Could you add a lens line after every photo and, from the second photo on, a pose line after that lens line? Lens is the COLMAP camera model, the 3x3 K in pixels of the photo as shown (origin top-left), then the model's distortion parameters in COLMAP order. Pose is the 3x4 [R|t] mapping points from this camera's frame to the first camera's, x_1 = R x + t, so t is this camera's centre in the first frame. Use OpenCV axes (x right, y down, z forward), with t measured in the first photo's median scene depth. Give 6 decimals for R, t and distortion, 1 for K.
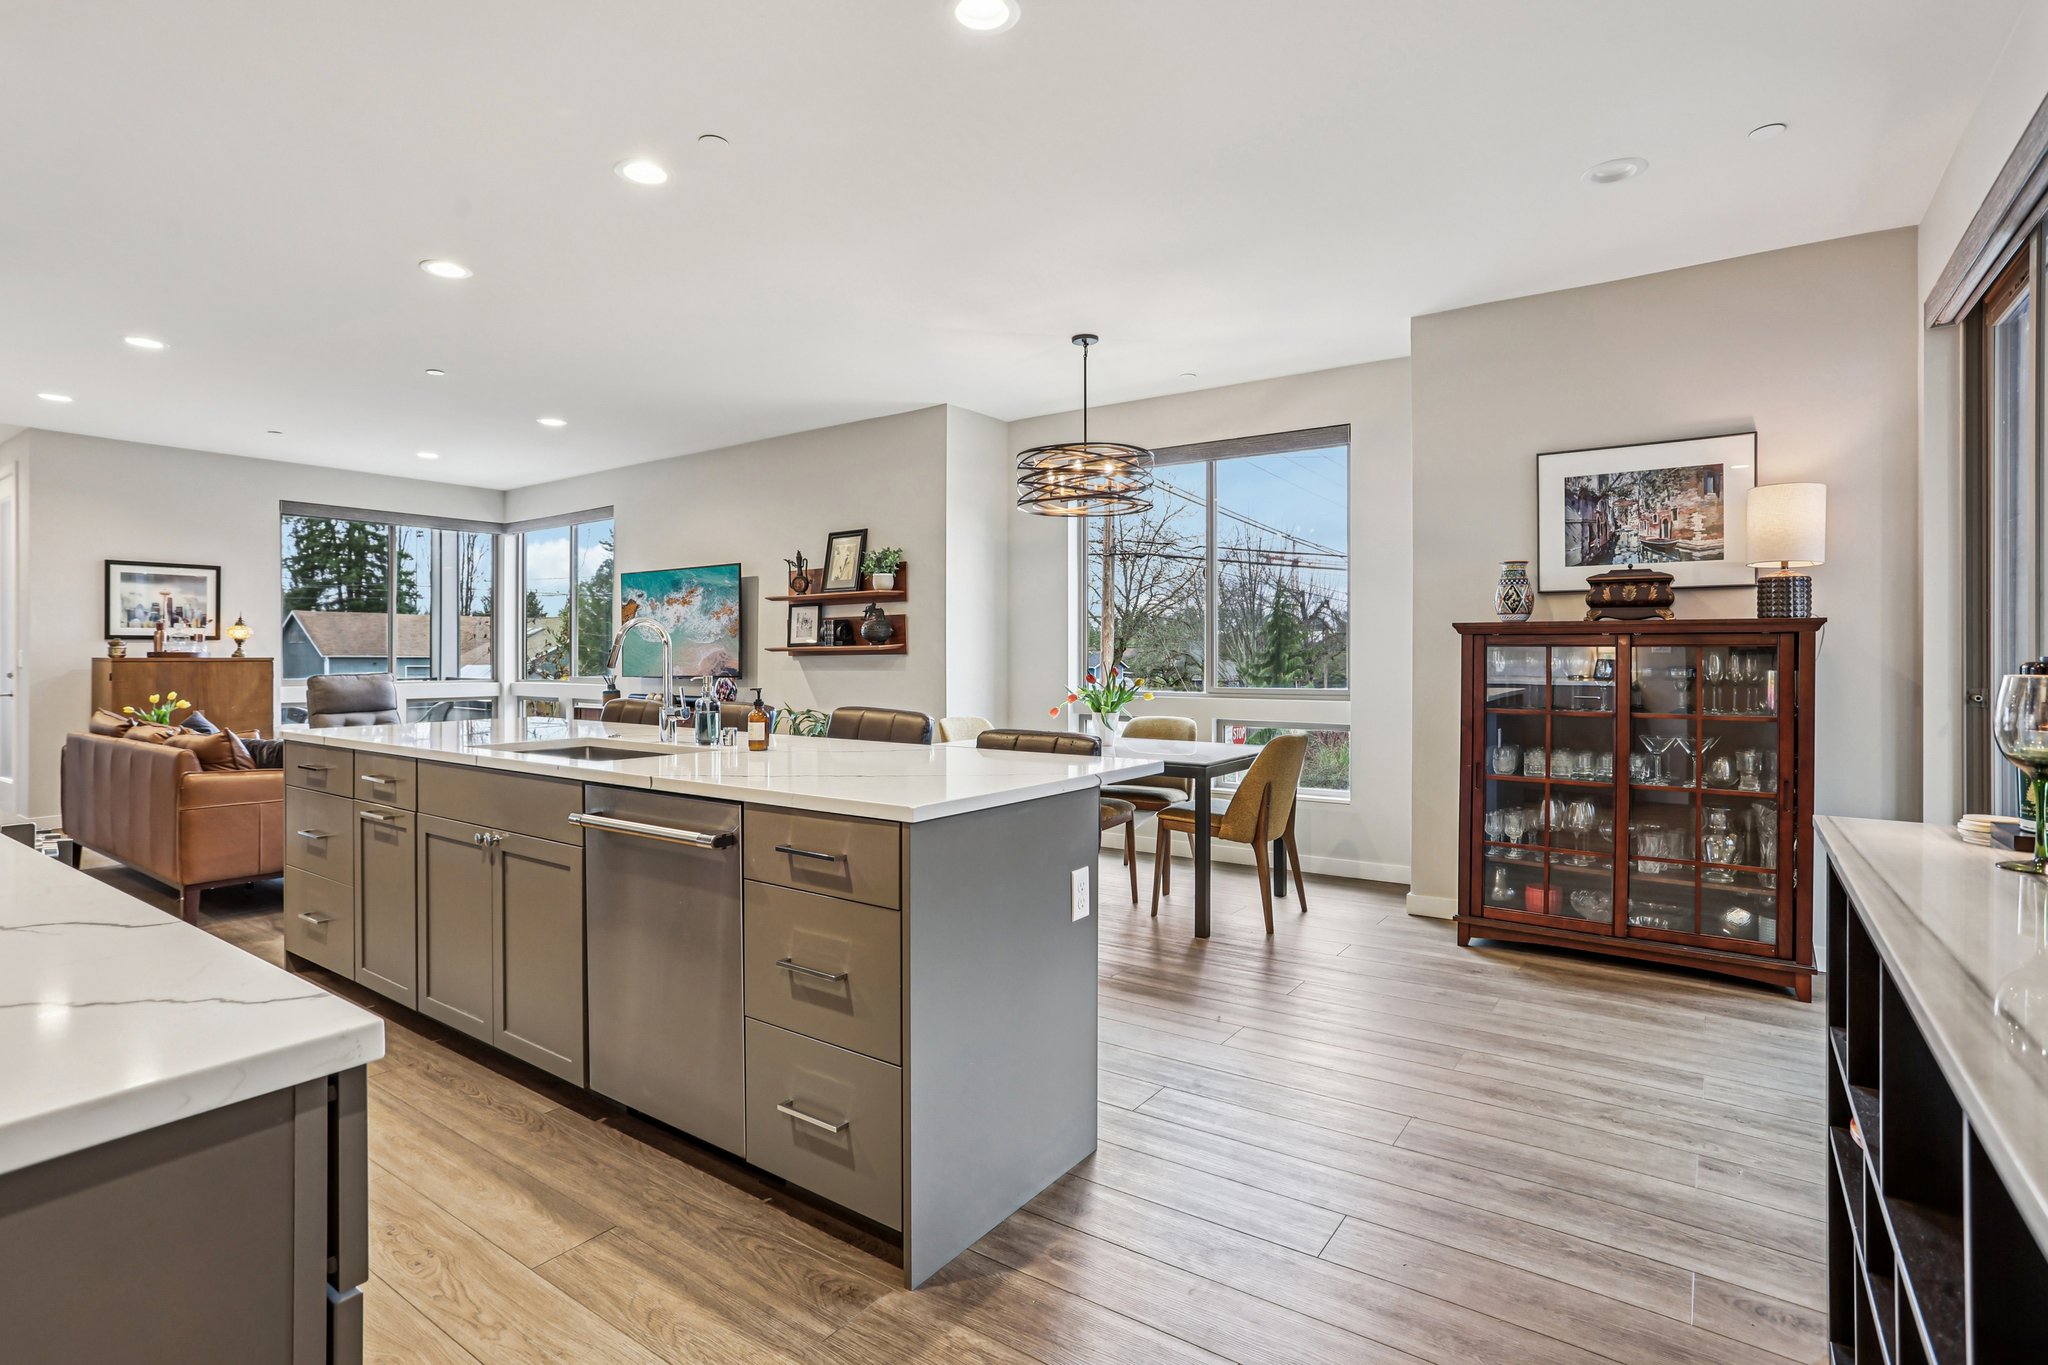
lens RADIAL K [[991.6, 0, 1035.3], [0, 991.6, 663.7], [0, 0, 1]] dist [-0.013540, 0.005194]
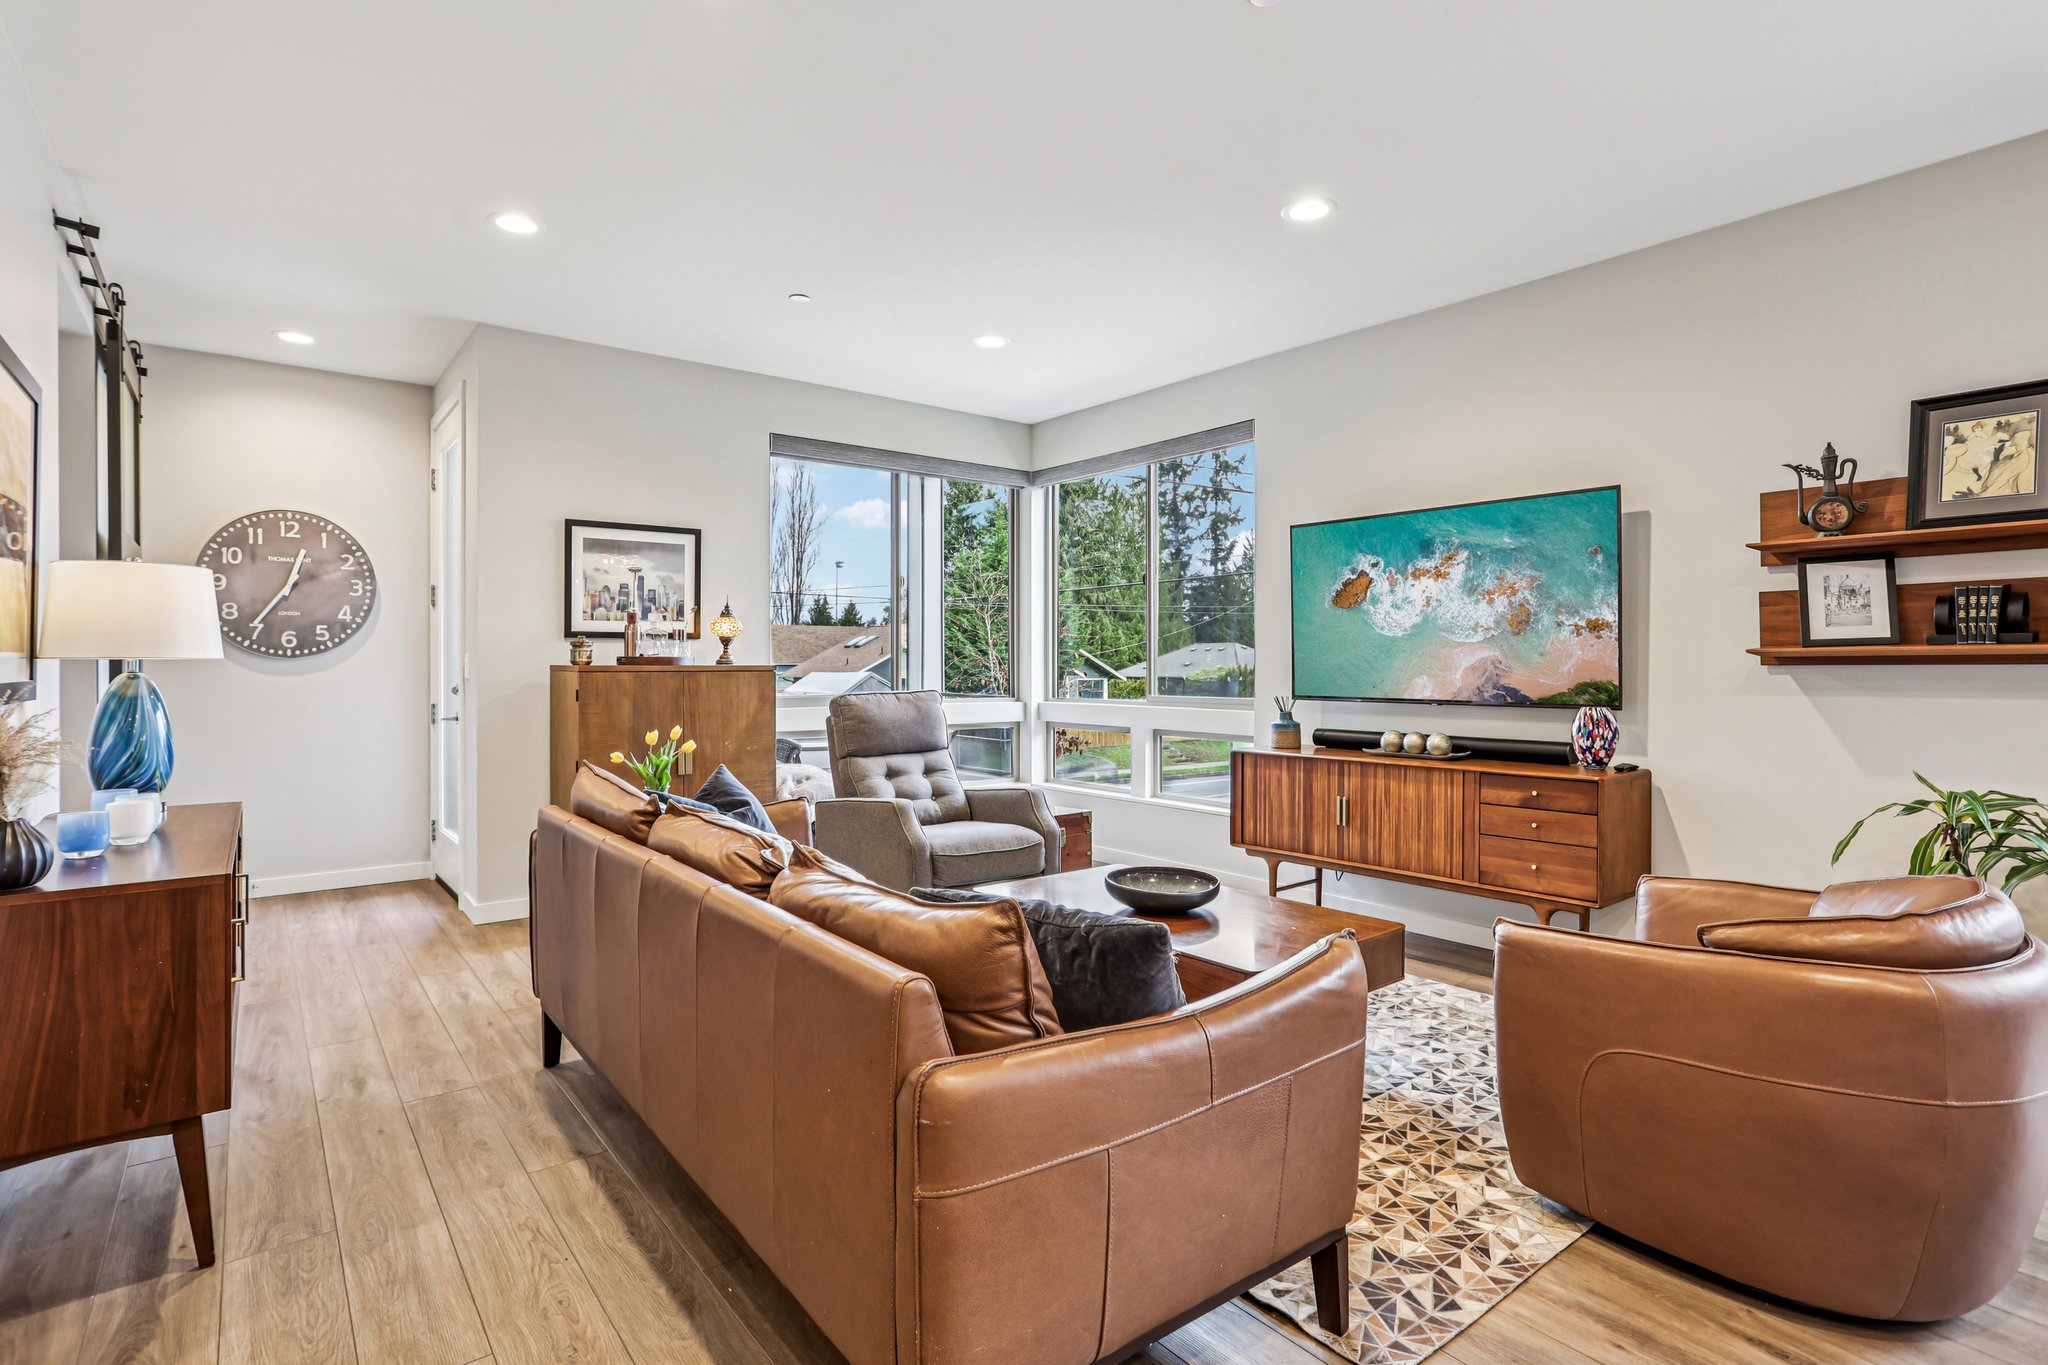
lens RADIAL K [[991.6, 0, 1011.9], [0, 991.6, 664.9], [0, 0, 1]] dist [-0.013540, 0.005194]
pose [[0.959008, 0.004802, -0.283339, -0.454329], [-0.005721, 0.999981, -0.002415, -0.006183], [0.283322, 0.003937, 0.959017, 0.432366]]
